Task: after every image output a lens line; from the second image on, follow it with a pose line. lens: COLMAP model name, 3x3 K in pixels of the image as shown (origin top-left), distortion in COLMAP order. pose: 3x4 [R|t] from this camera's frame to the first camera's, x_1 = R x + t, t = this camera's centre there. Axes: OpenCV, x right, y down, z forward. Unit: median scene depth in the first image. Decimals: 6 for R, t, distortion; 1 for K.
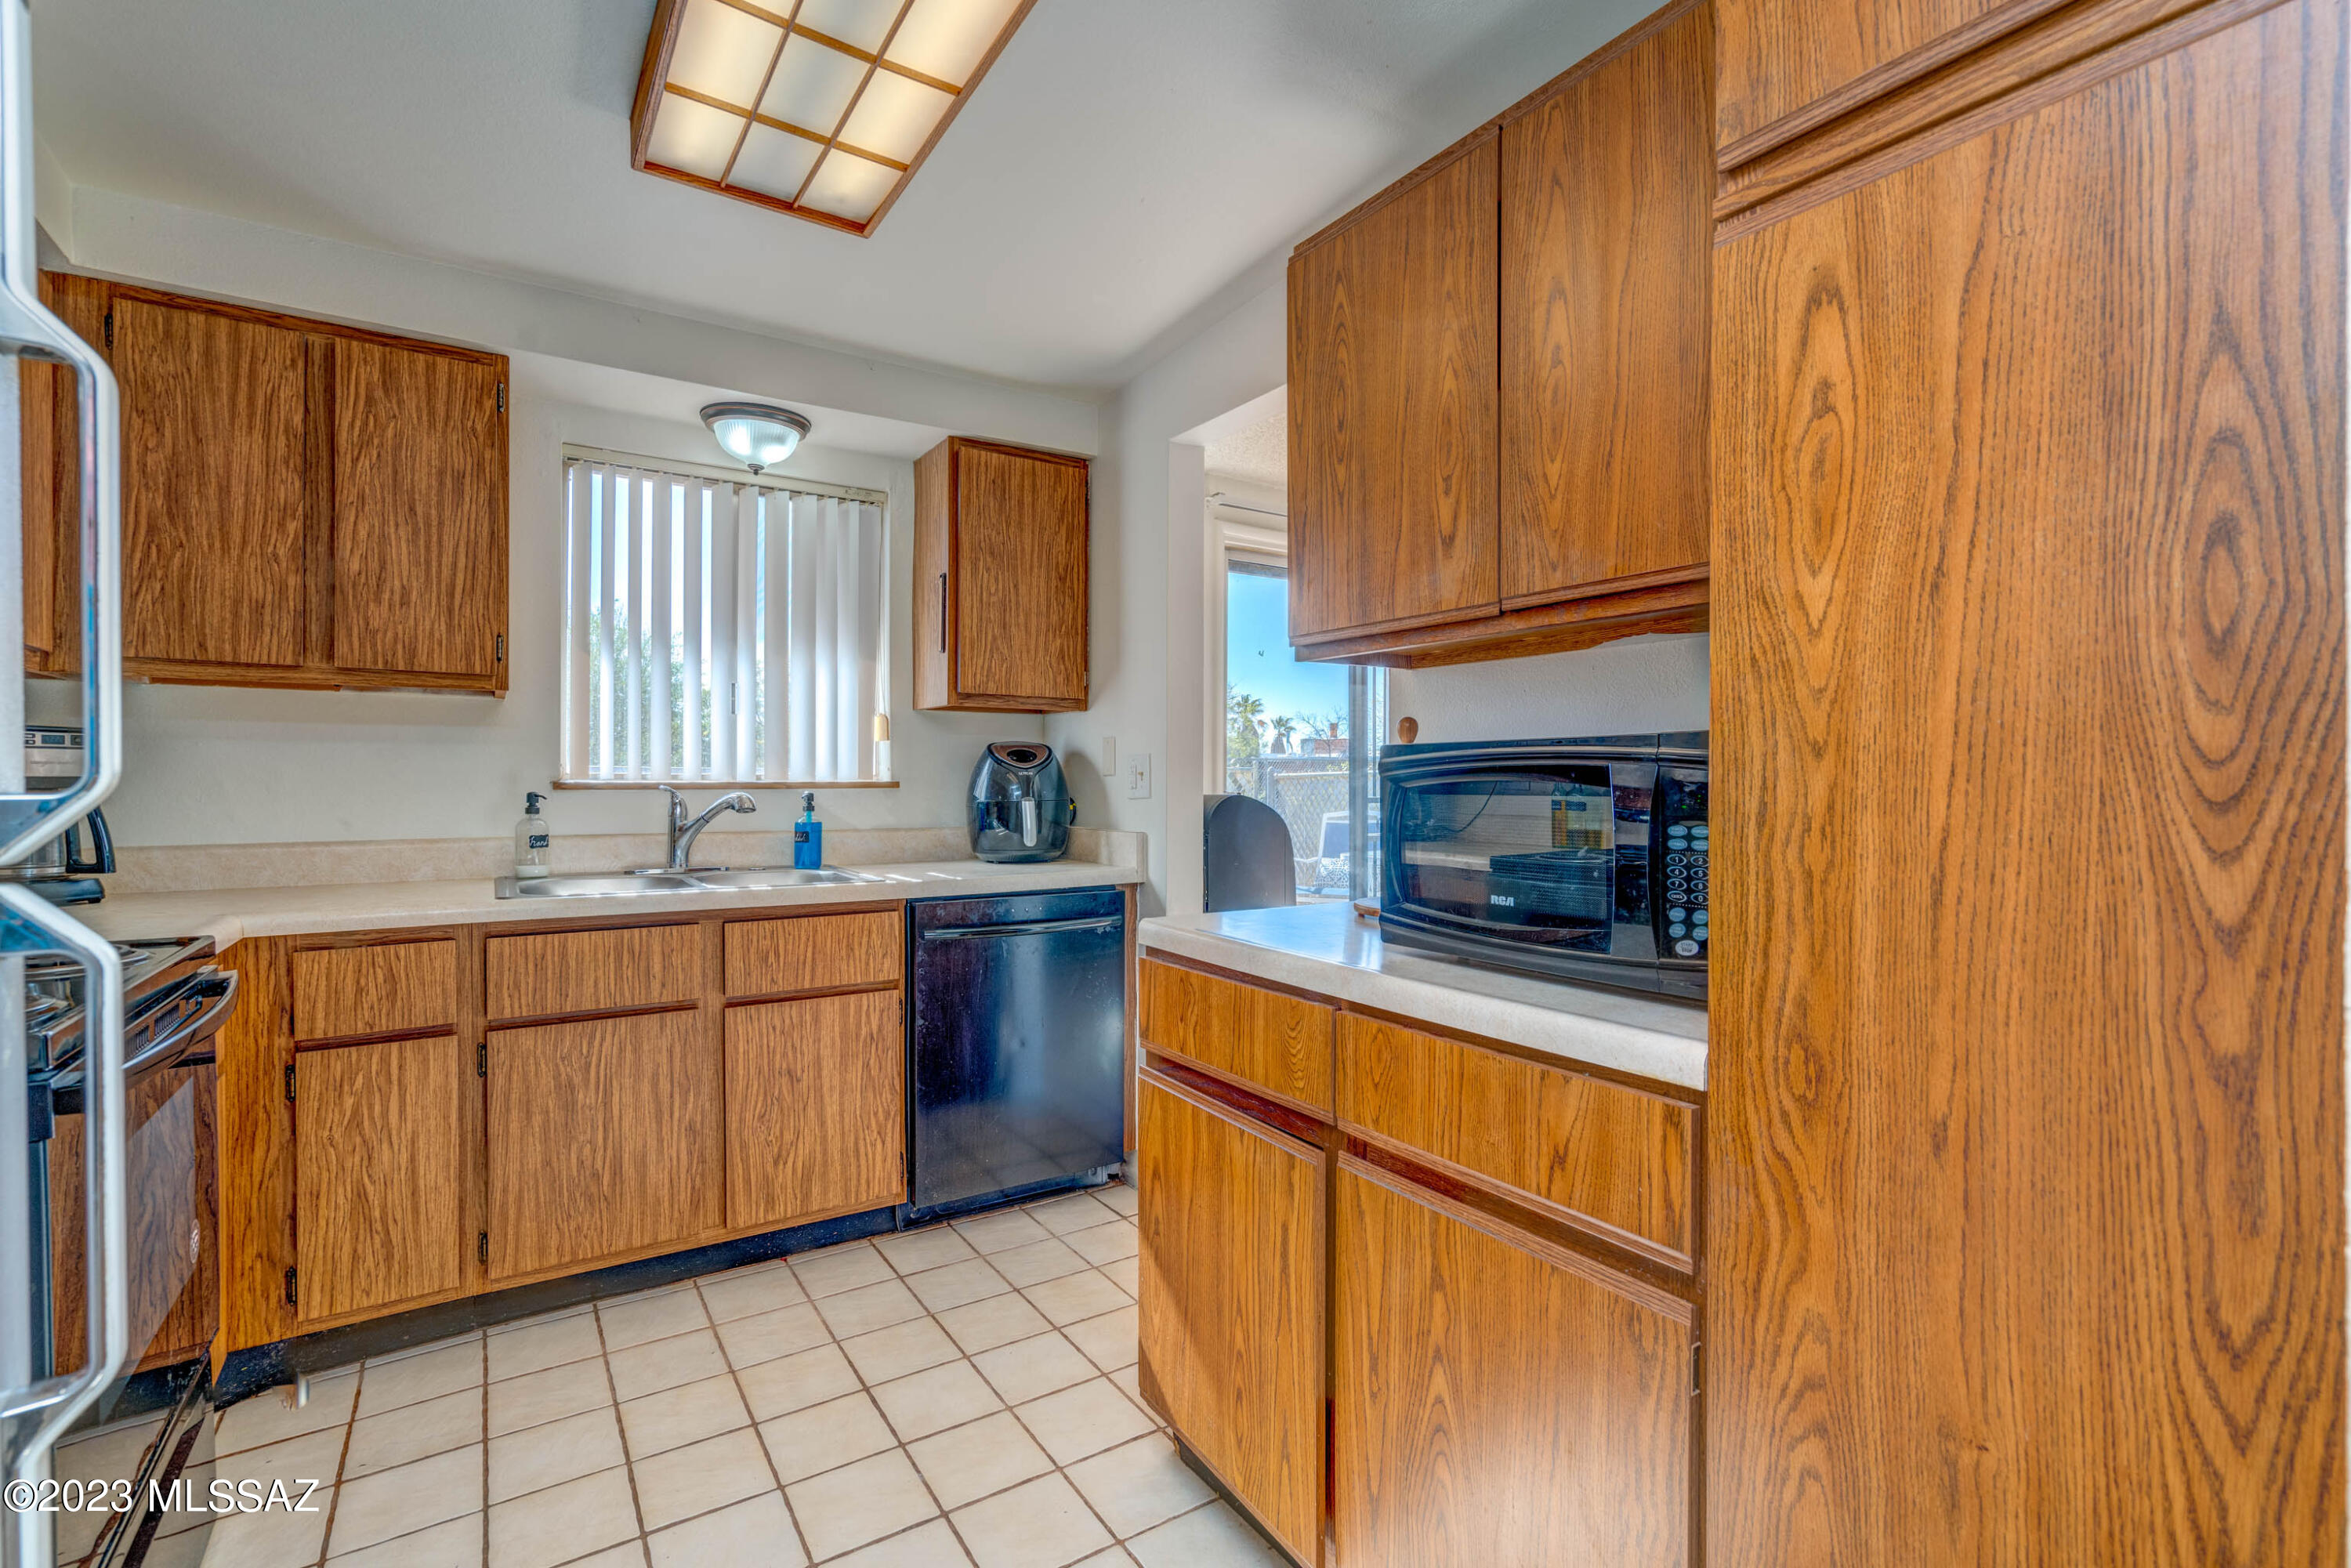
lens RADIAL K [[1069.0, 0, 1176.2], [0, 1069.0, 781.2], [0, 0, 1]] dist [-0.004368, 0.002939]
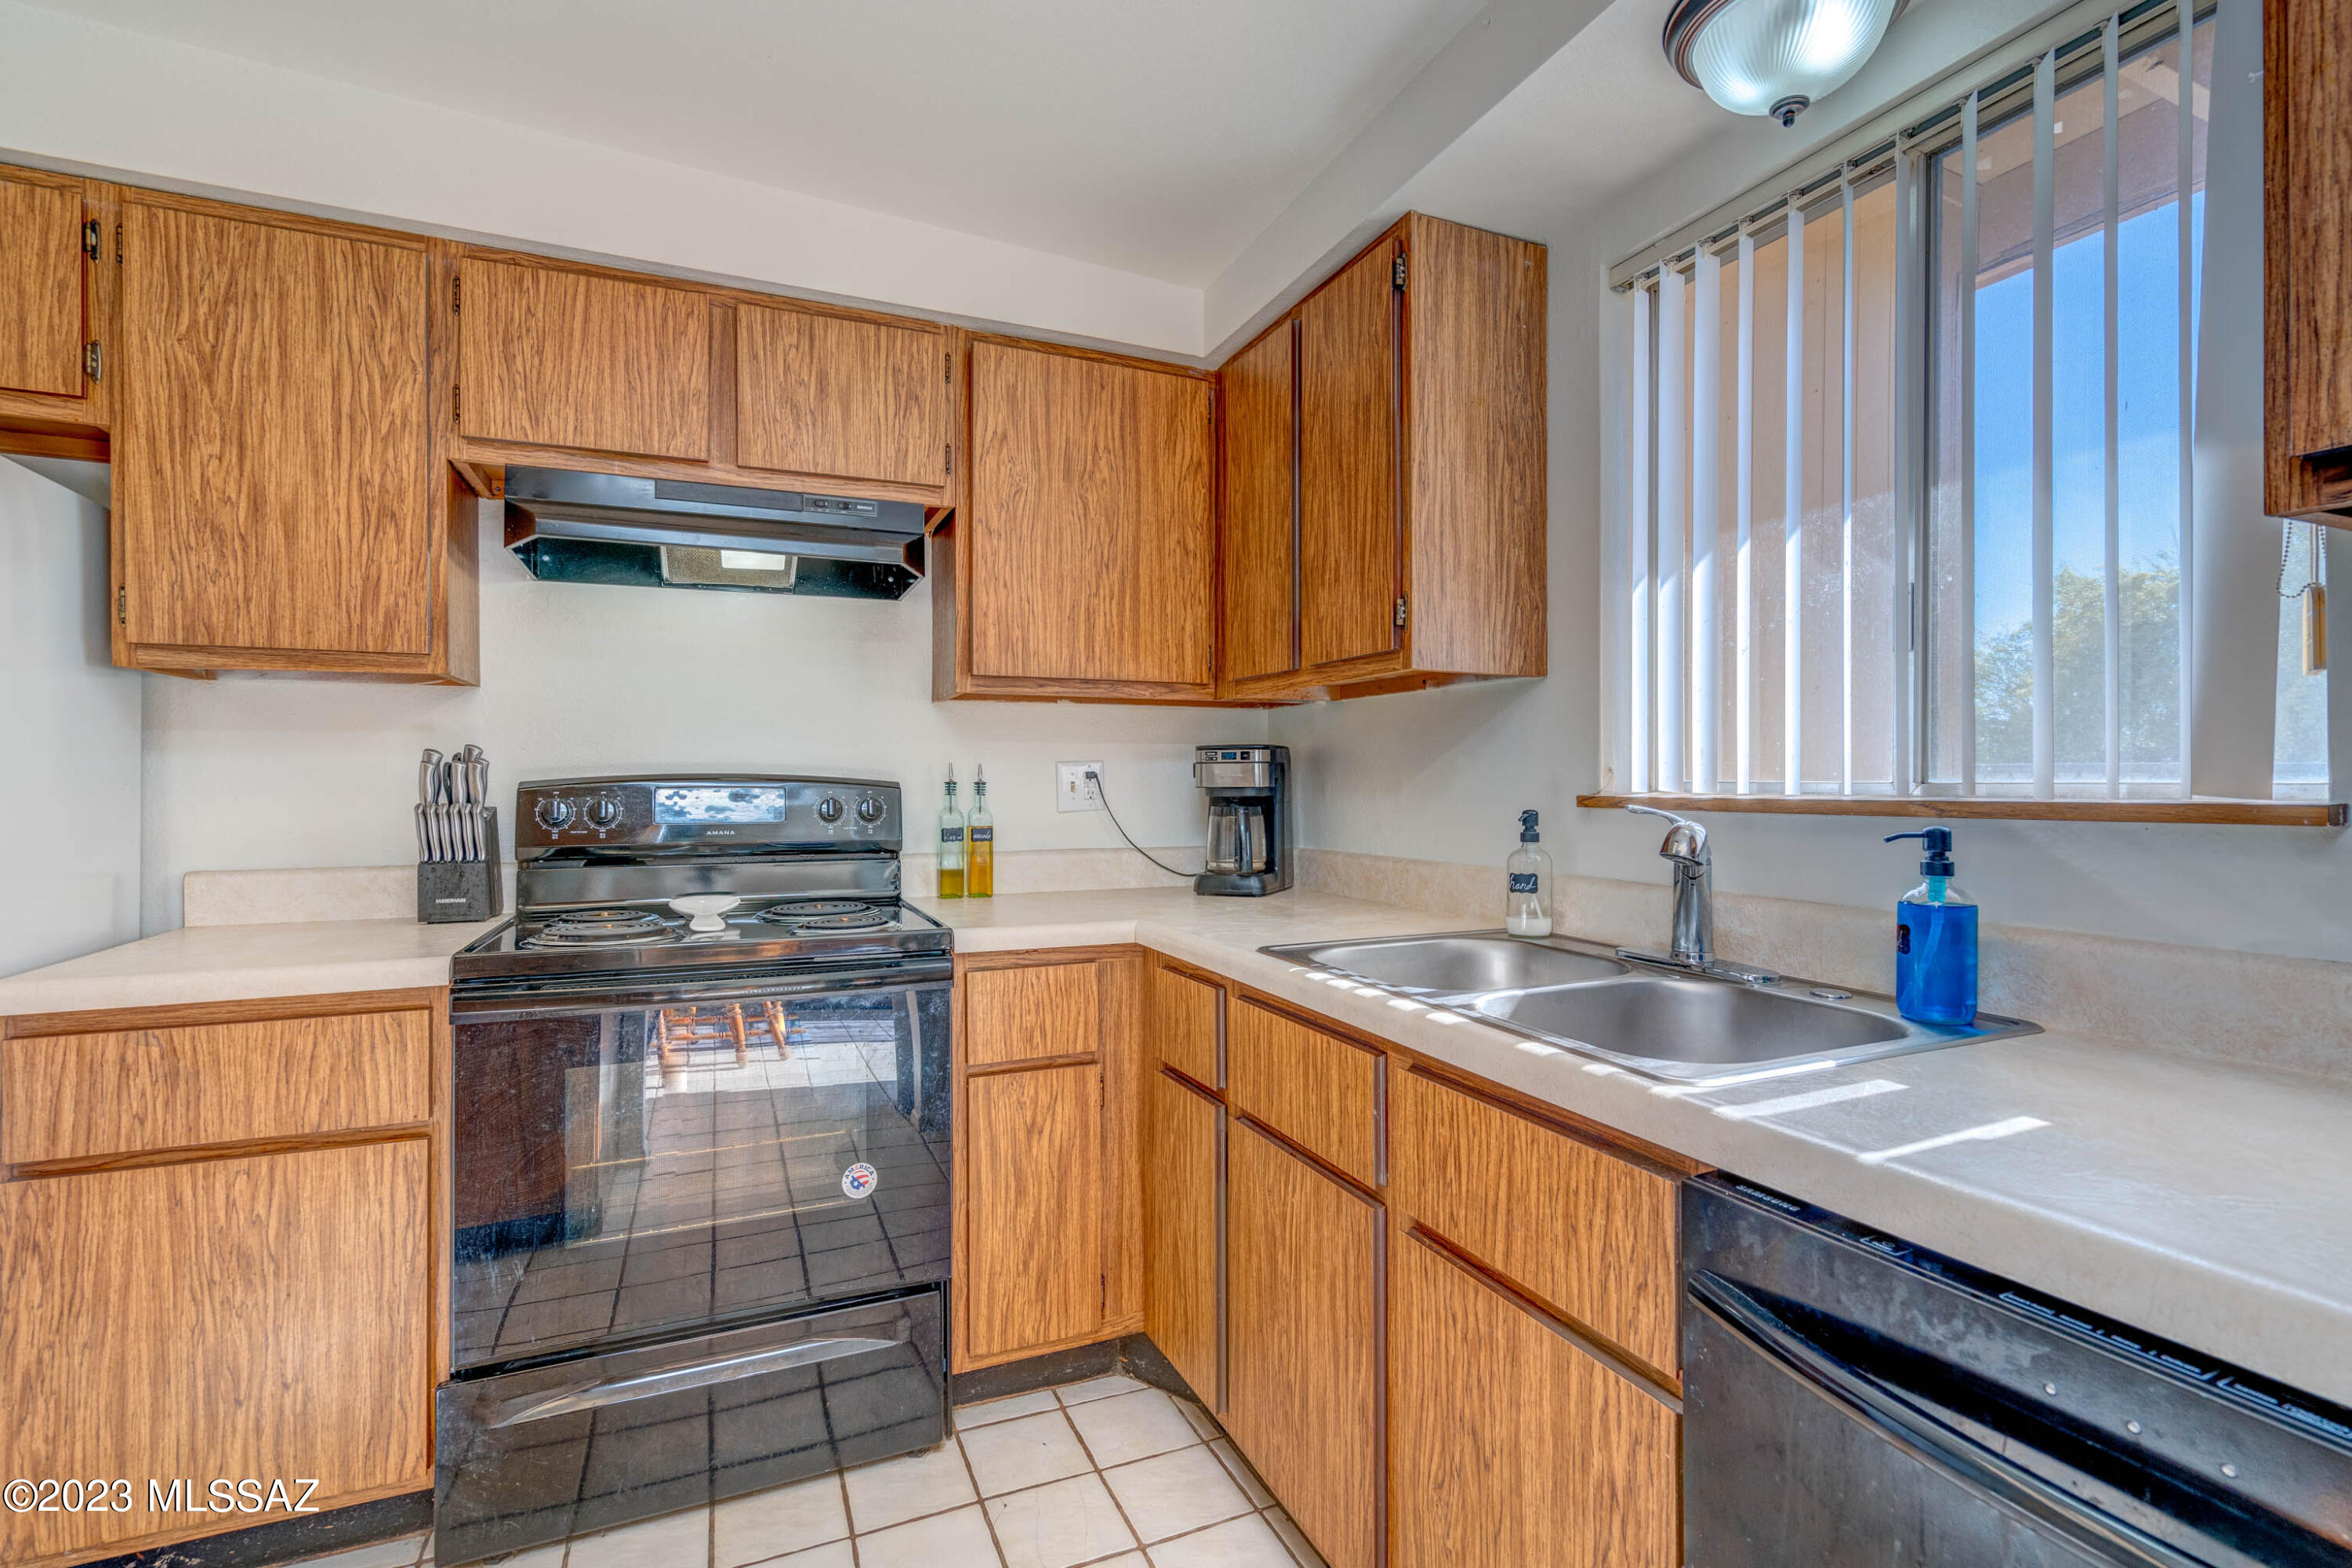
lens RADIAL K [[1069.5, 0, 1116.7], [0, 1069.5, 769.7], [0, 0, 1]] dist [-0.004368, 0.002939]
pose [[-0.199686, -0.012883, -0.979775, 0.121592], [0.002592, 0.999903, -0.013676, -0.006976], [0.979857, -0.005270, -0.199633, 0.934047]]
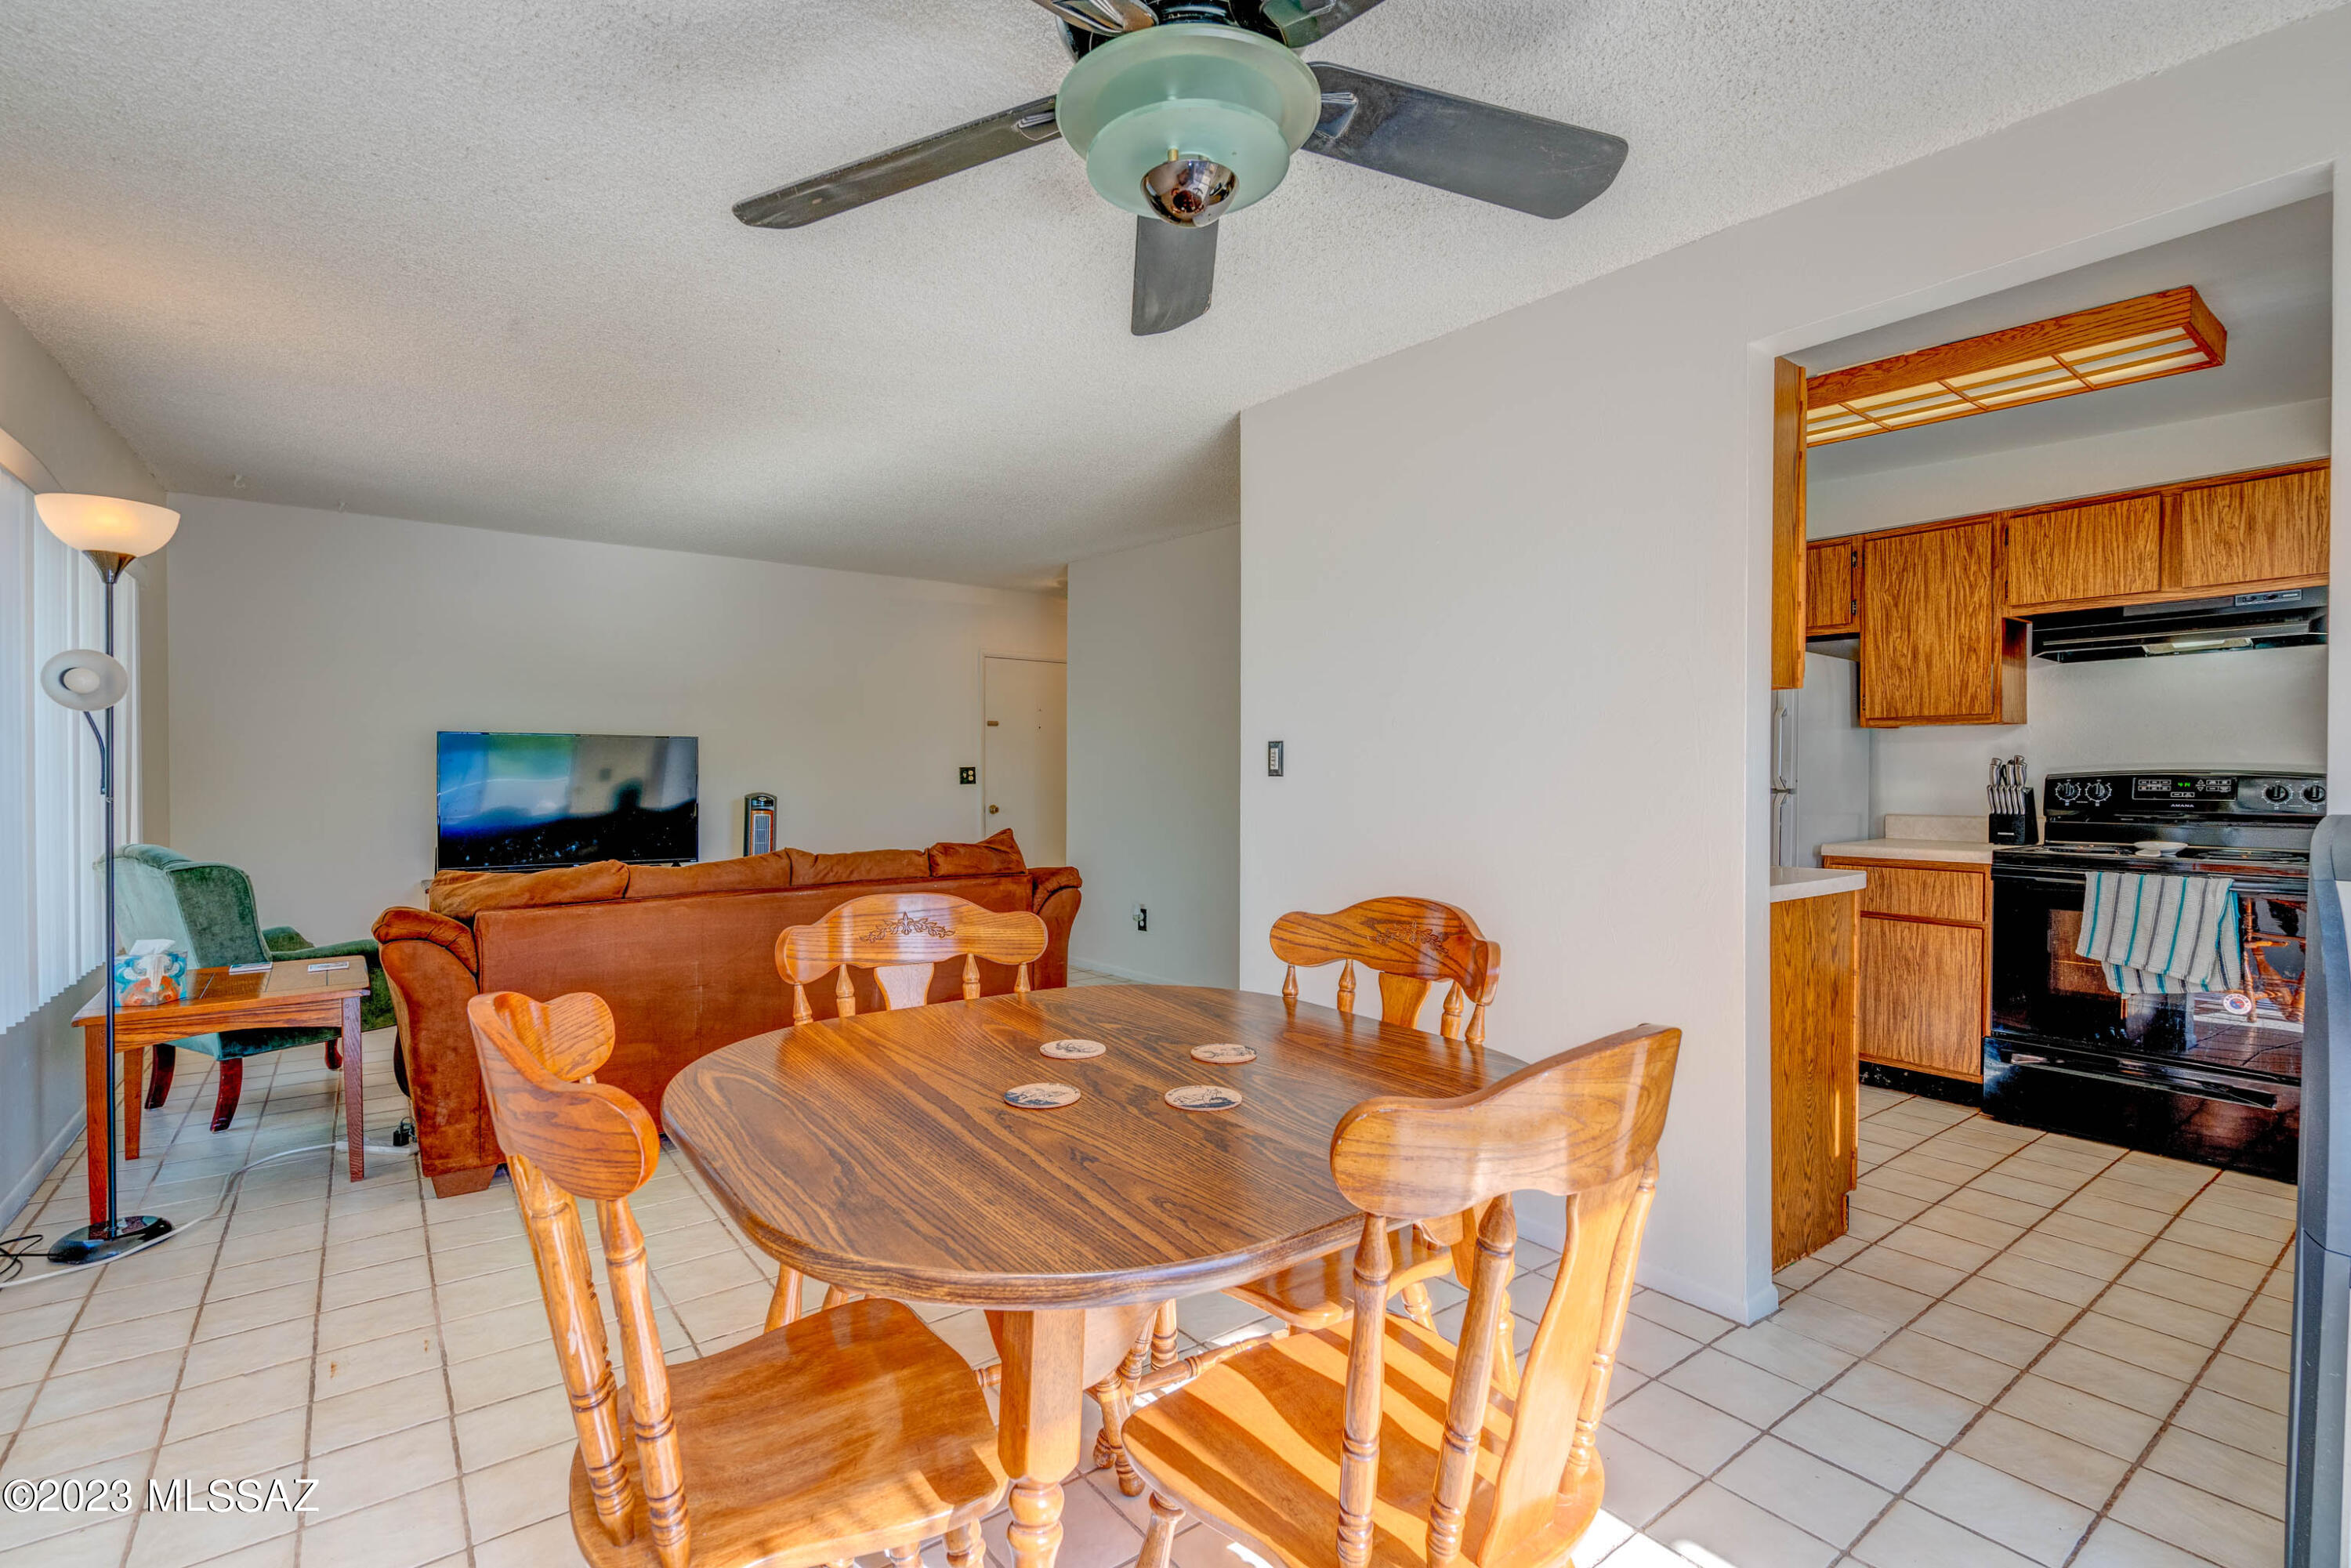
lens RADIAL K [[1069.0, 0, 1175.6], [0, 1069.0, 787.7], [0, 0, 1]] dist [-0.004368, 0.002939]
pose [[-0.997997, -0.004934, -0.063065, 0.738000], [-0.005519, 0.999943, 0.009105, 0.001841], [0.063017, 0.009435, -0.997968, 1.746118]]
